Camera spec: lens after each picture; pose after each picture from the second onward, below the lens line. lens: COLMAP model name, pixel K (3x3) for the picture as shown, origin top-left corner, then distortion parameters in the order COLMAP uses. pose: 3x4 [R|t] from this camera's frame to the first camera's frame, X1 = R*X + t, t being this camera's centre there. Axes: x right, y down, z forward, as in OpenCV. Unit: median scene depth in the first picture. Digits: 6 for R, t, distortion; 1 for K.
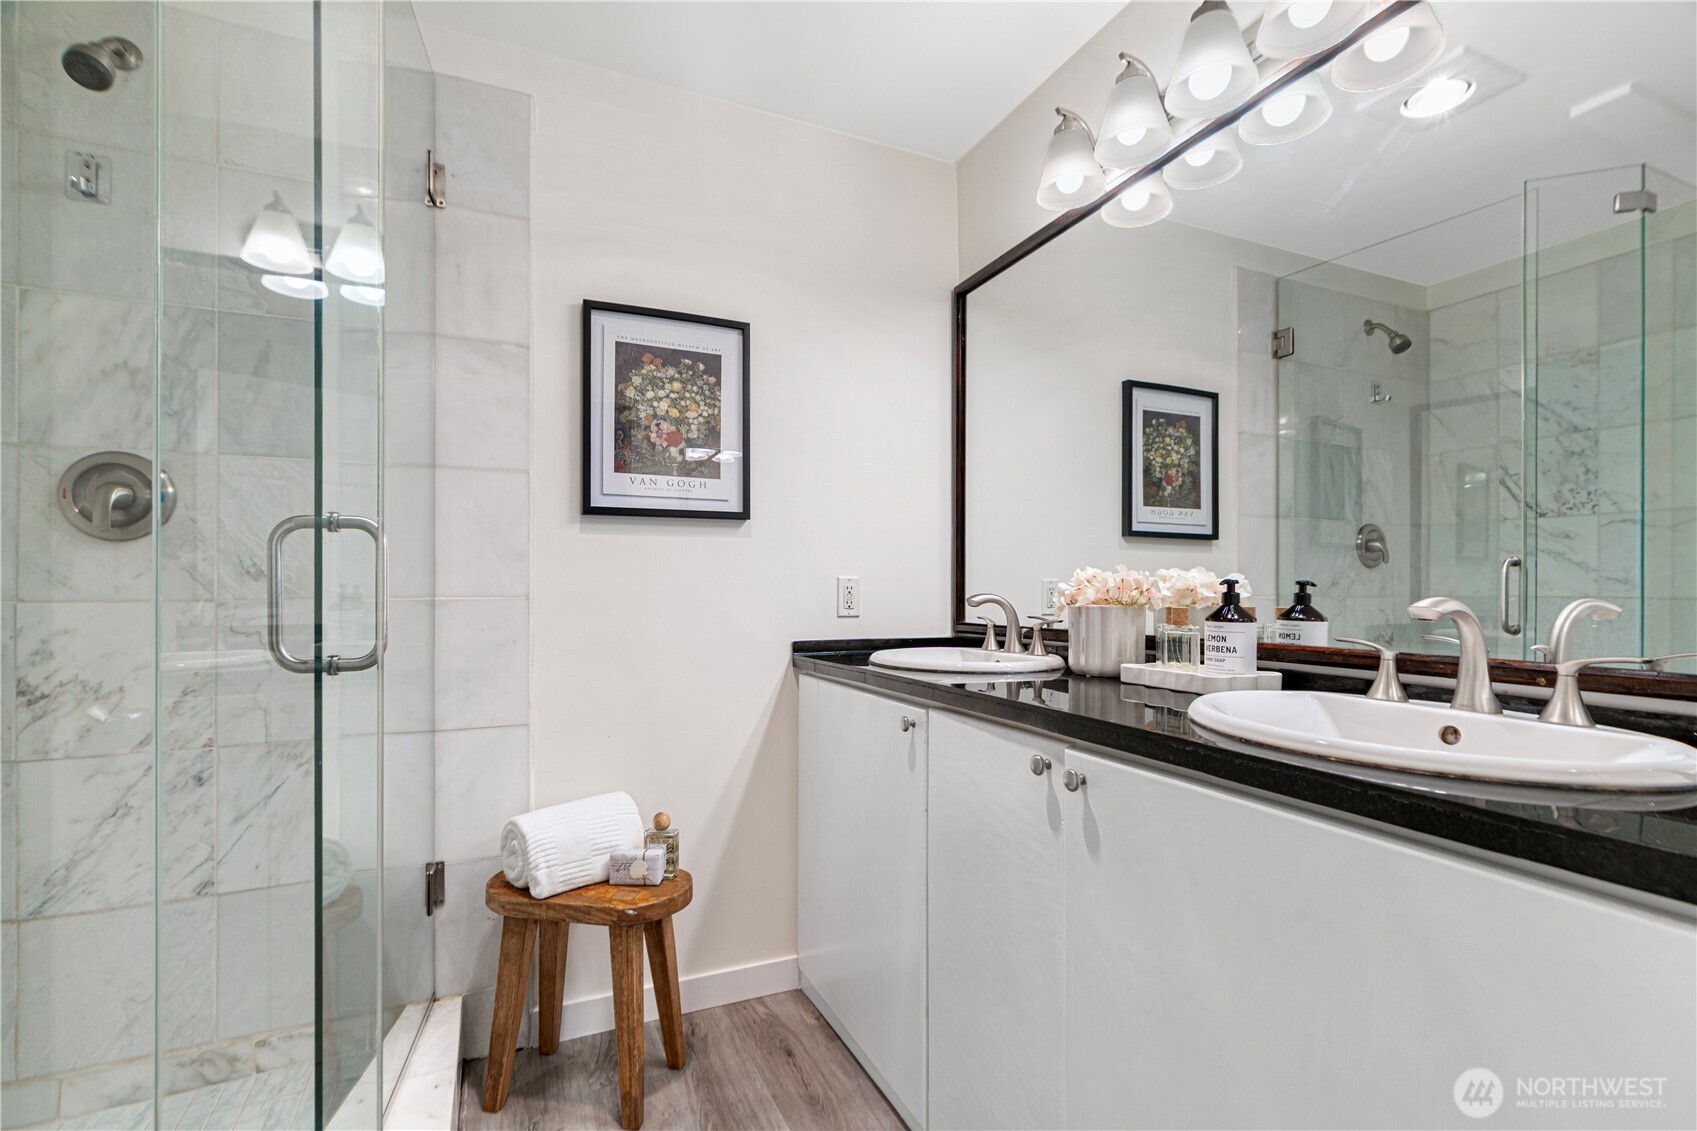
lens RADIAL K [[791.0, 0, 852.3], [0, 791.0, 584.9], [0, 0, 1]] dist [-0.032846, 0.017200]
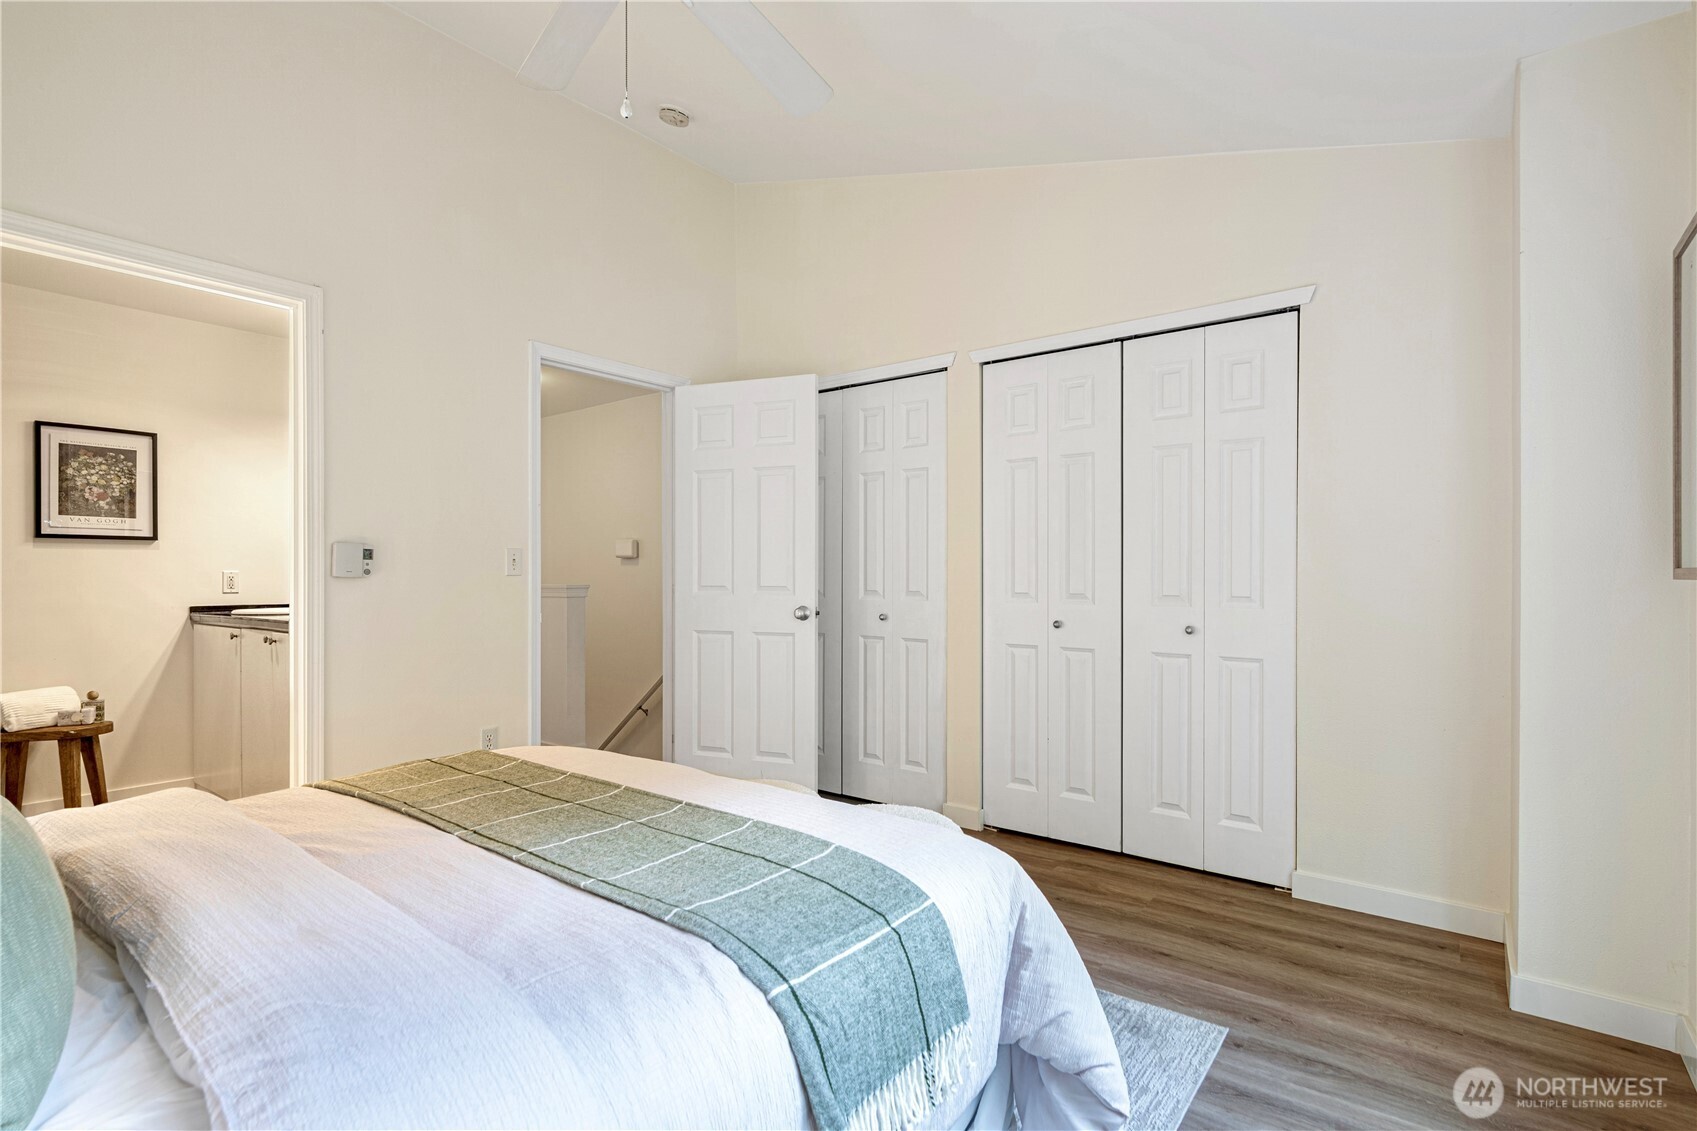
lens RADIAL K [[807.0, 0, 853.6], [0, 807.0, 576.7], [0, 0, 1]] dist [0.001446, 0.000893]
pose [[0.877491, -0.003773, 0.479578, 0.410958], [0.000997, 0.999981, 0.006043, -0.008651], [-0.479592, -0.004824, 0.877479, -1.511562]]
